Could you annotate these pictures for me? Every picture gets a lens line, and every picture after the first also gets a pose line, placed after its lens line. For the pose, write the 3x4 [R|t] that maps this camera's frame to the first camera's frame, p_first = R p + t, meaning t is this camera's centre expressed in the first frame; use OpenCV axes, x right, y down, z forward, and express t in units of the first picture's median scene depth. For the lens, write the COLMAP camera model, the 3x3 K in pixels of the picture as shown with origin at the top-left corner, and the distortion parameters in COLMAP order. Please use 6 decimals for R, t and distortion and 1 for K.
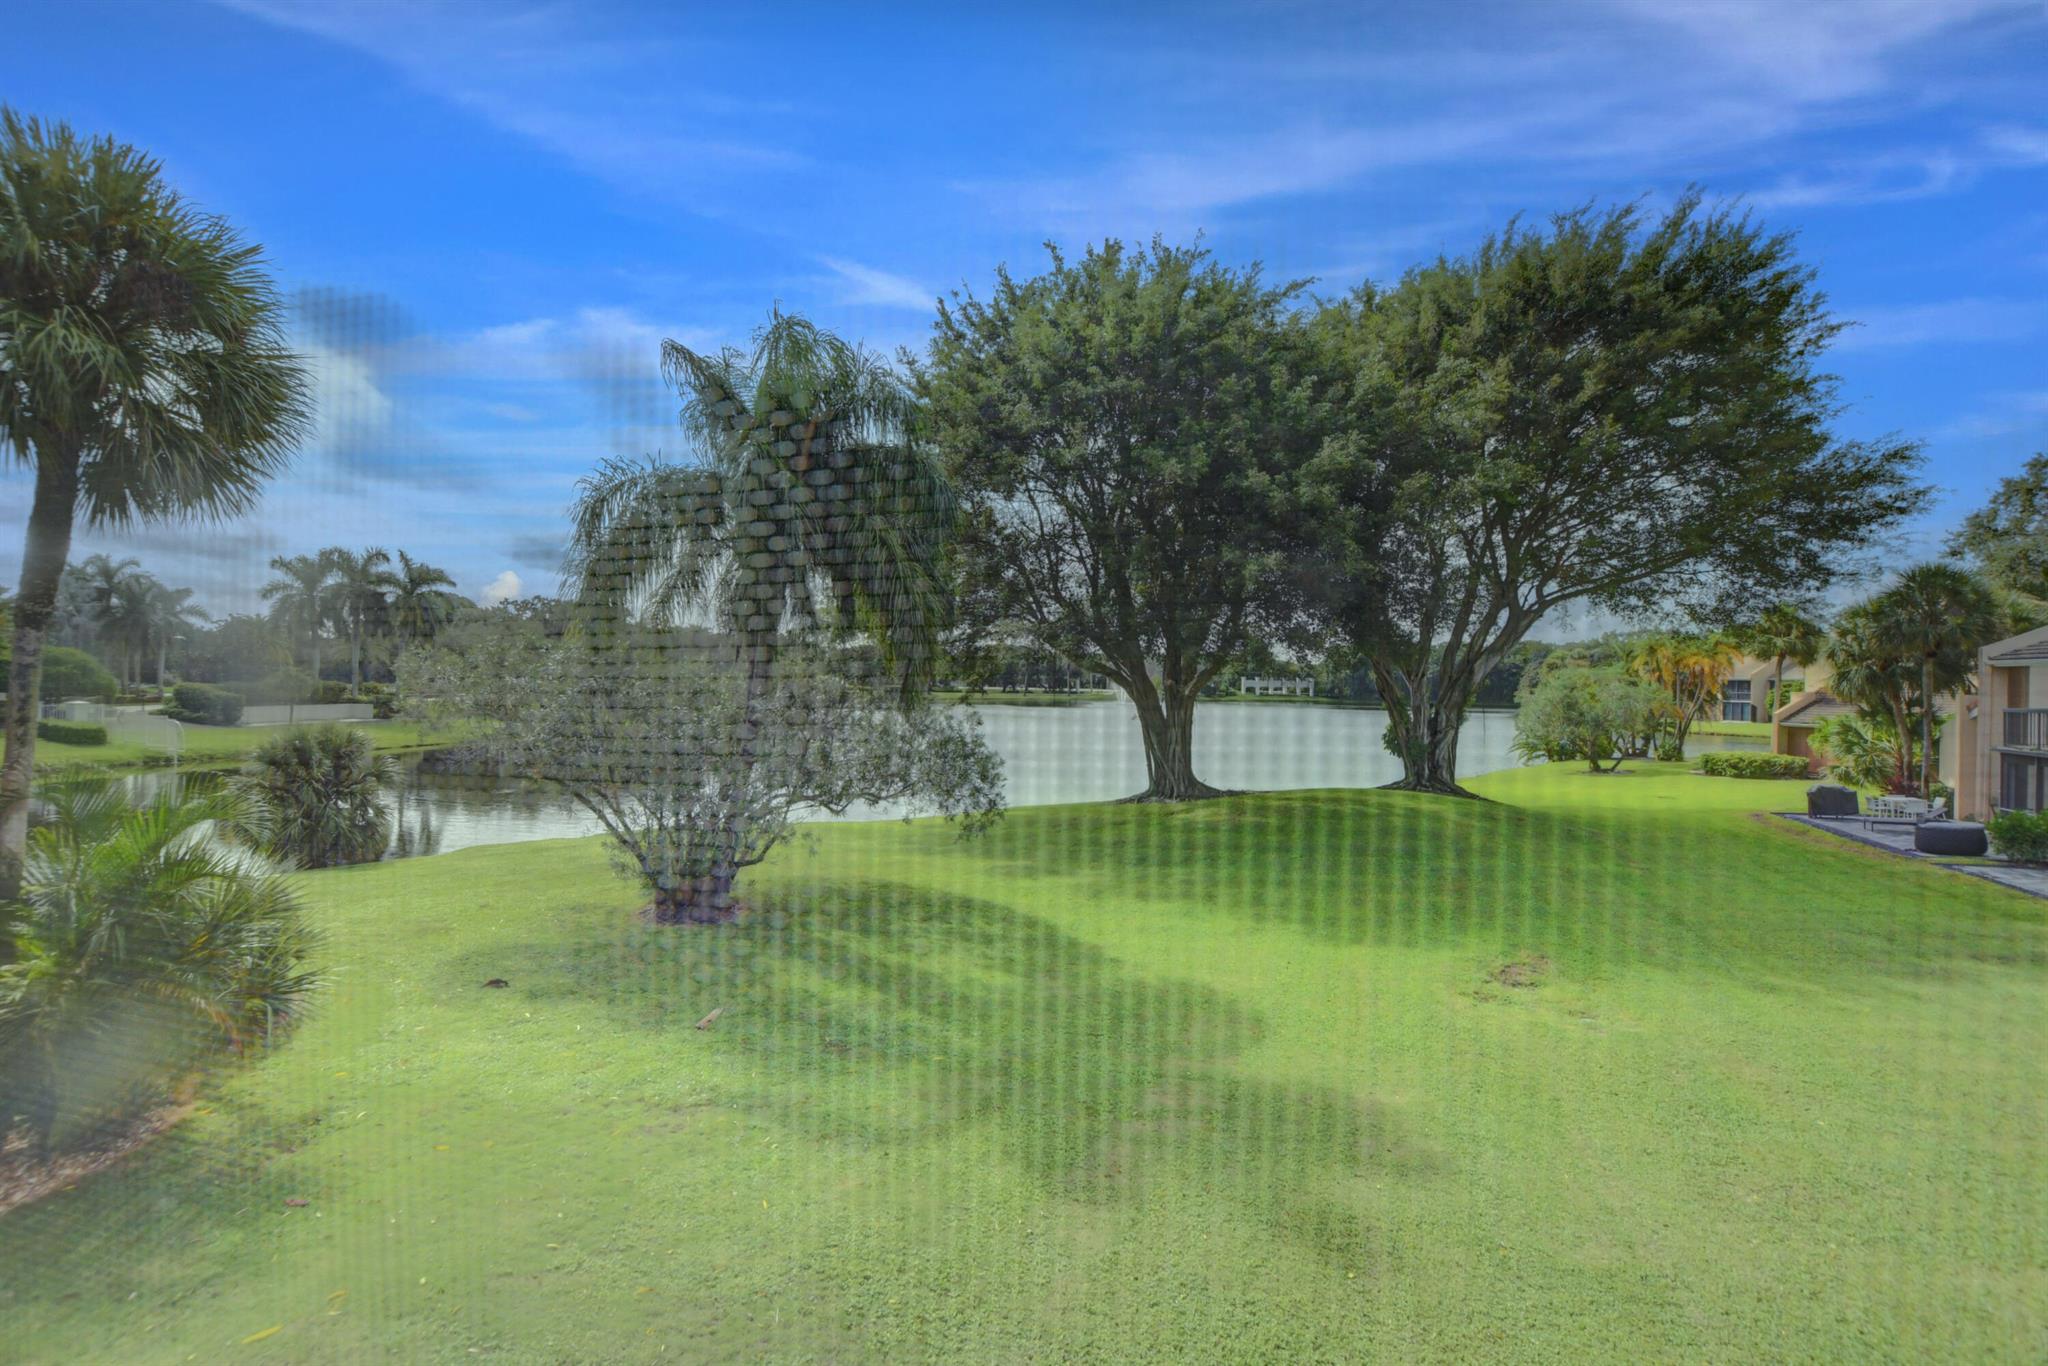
lens RADIAL K [[903.1, 0, 1012.2], [0, 903.1, 679.7], [0, 0, 1]] dist [-0.024111, -0.000317]
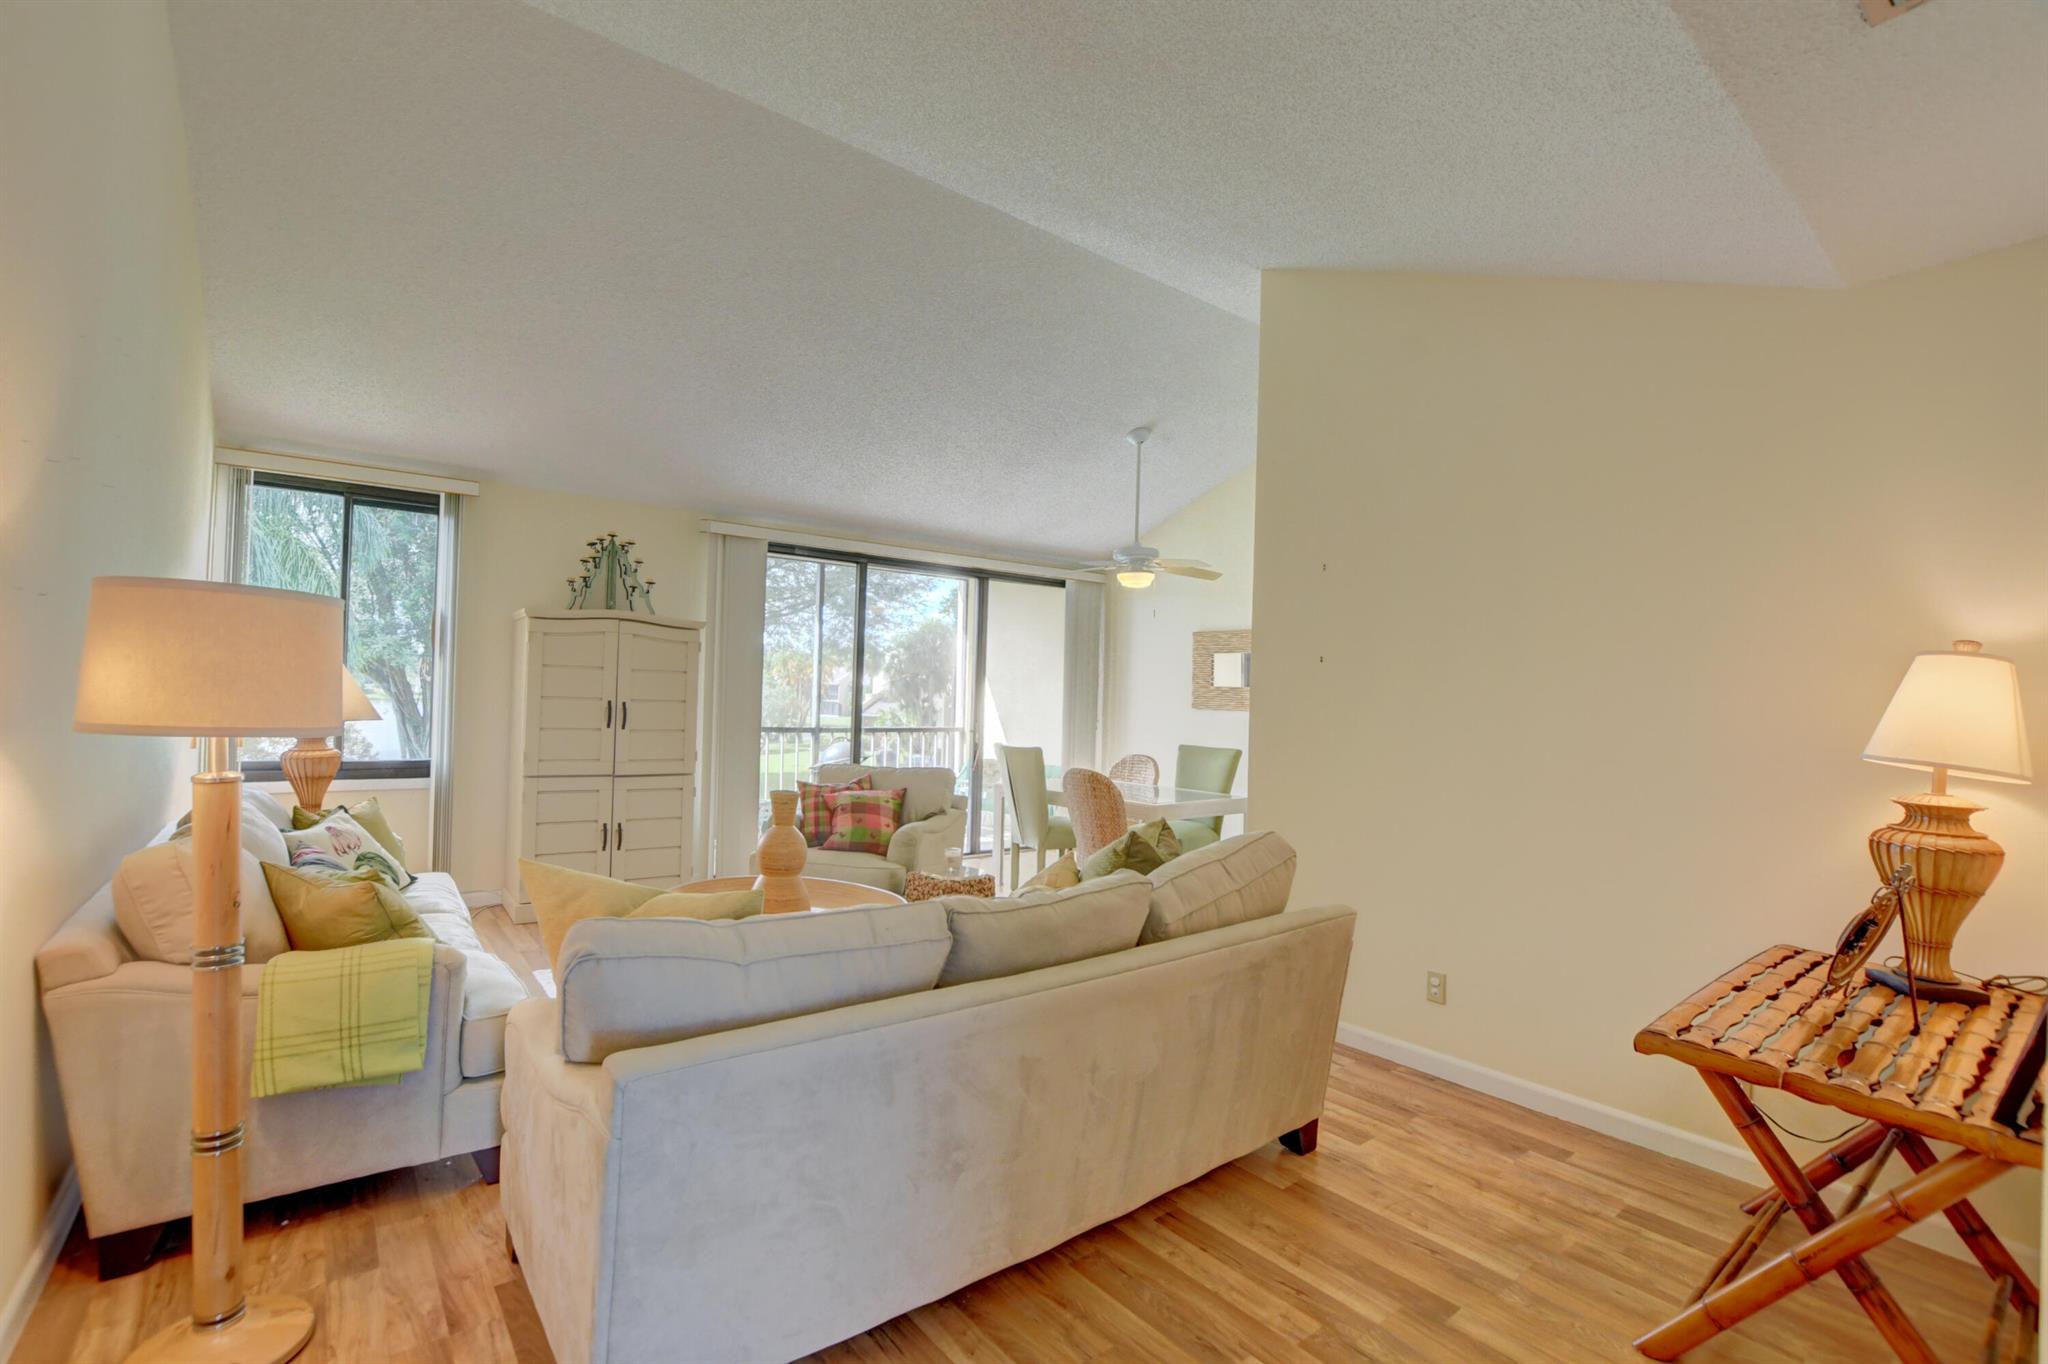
lens RADIAL K [[903.1, 0, 1012.2], [0, 903.1, 678.7], [0, 0, 1]] dist [-0.024111, -0.000317]
pose [[0.629482, 0.021898, 0.776706, -0.228902], [-0.021214, 0.999715, -0.010992, 0.000733], [-0.776725, -0.009558, 0.629767, -0.233850]]
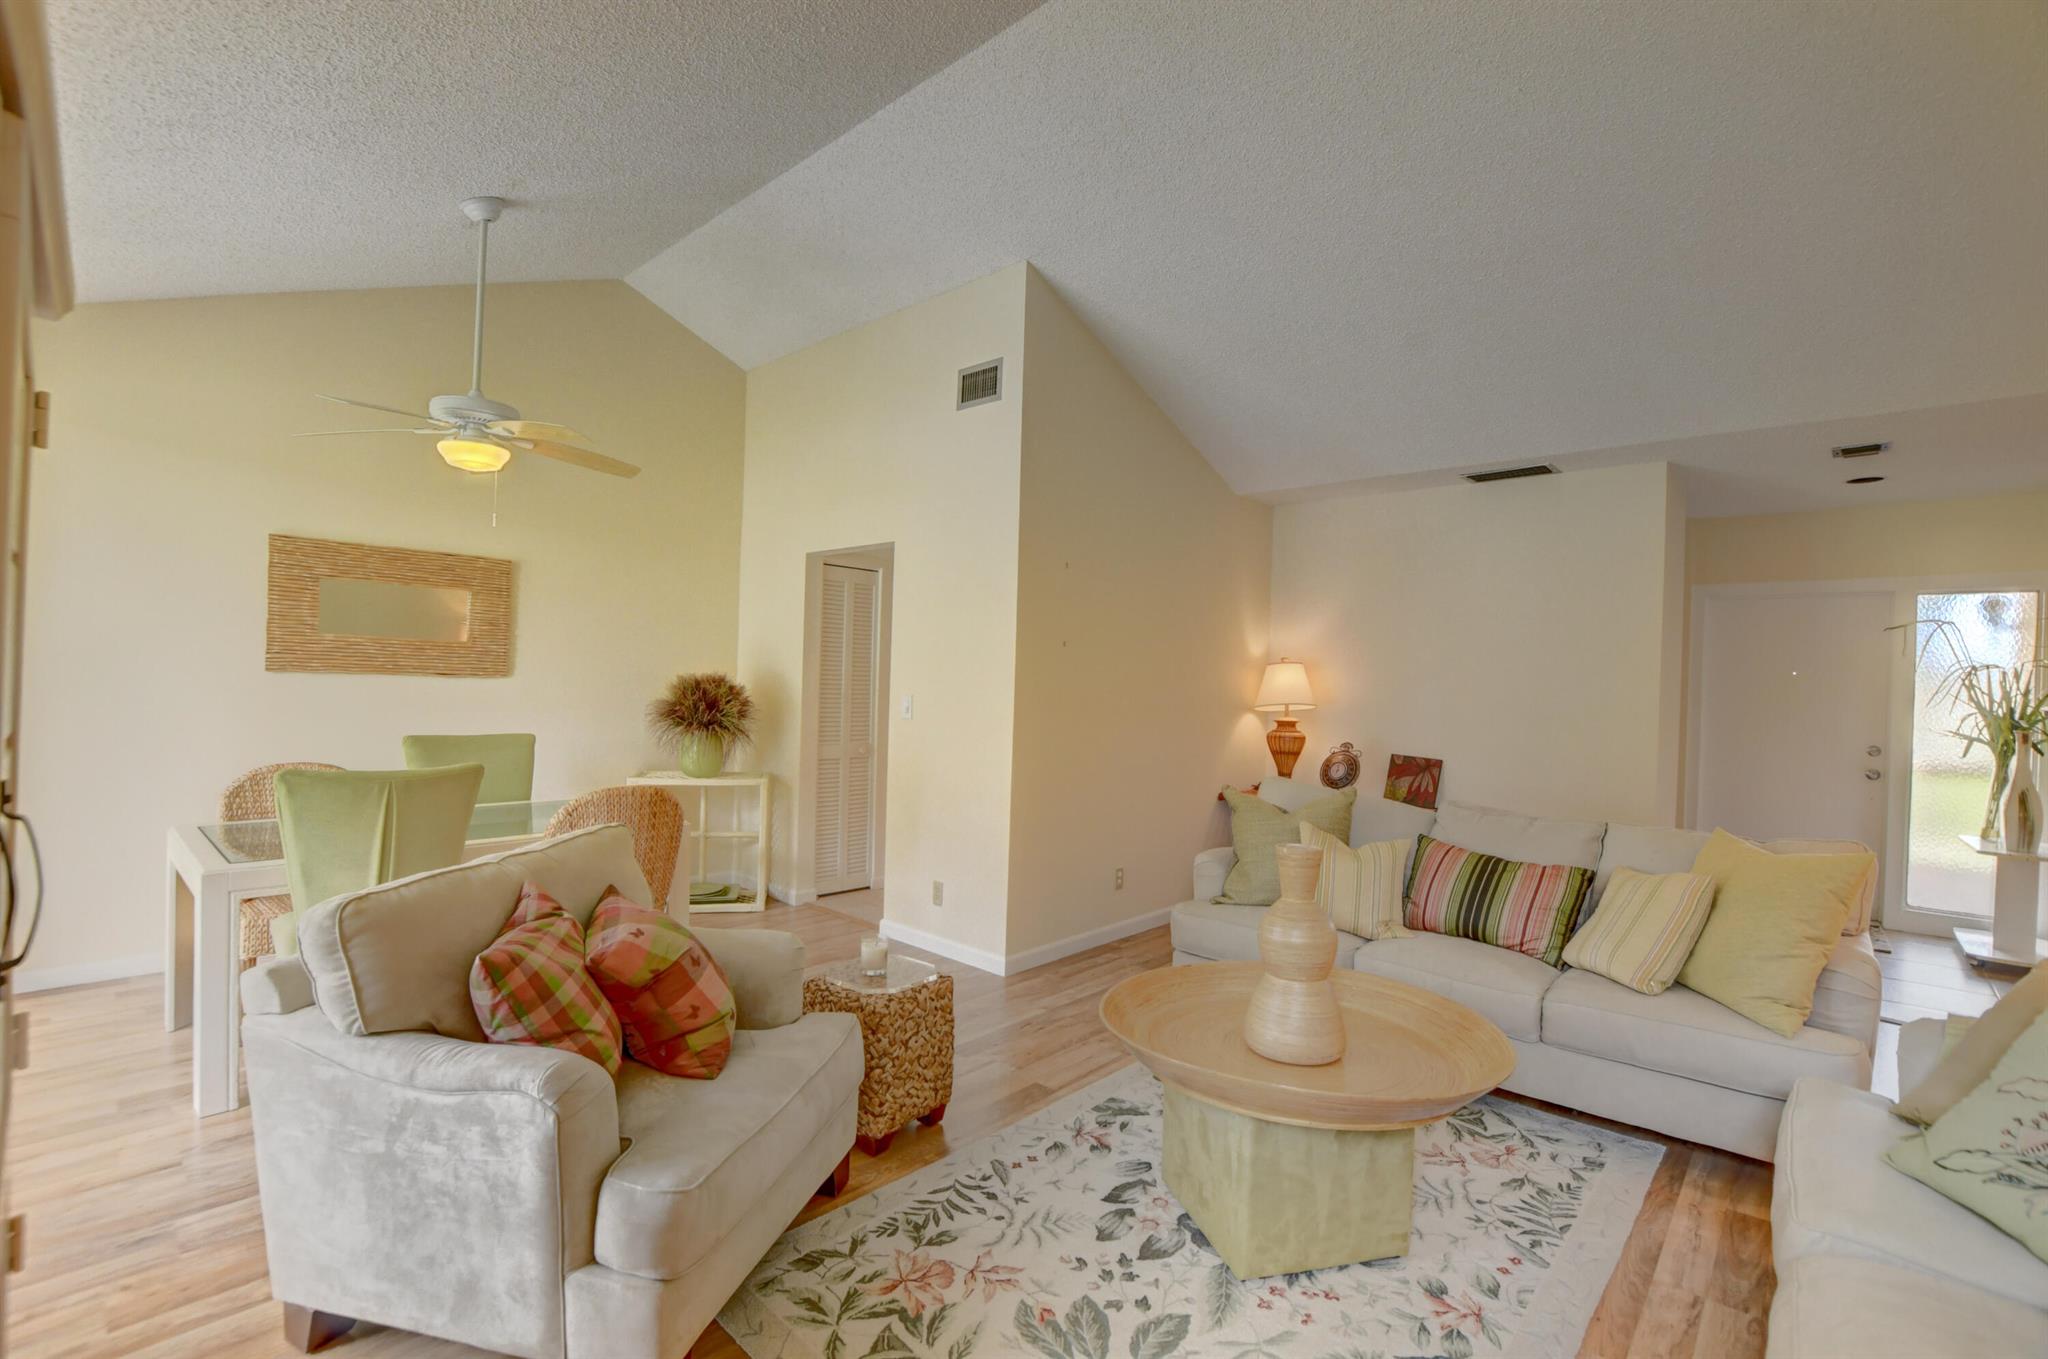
lens RADIAL K [[903.1, 0, 1012.2], [0, 903.1, 676.2], [0, 0, 1]] dist [-0.024111, -0.000317]
pose [[-0.861531, -0.032518, 0.506663, -0.170348], [-0.038015, 0.999277, -0.000505, 0.001428], [-0.506280, -0.019696, -0.862144, -0.048238]]
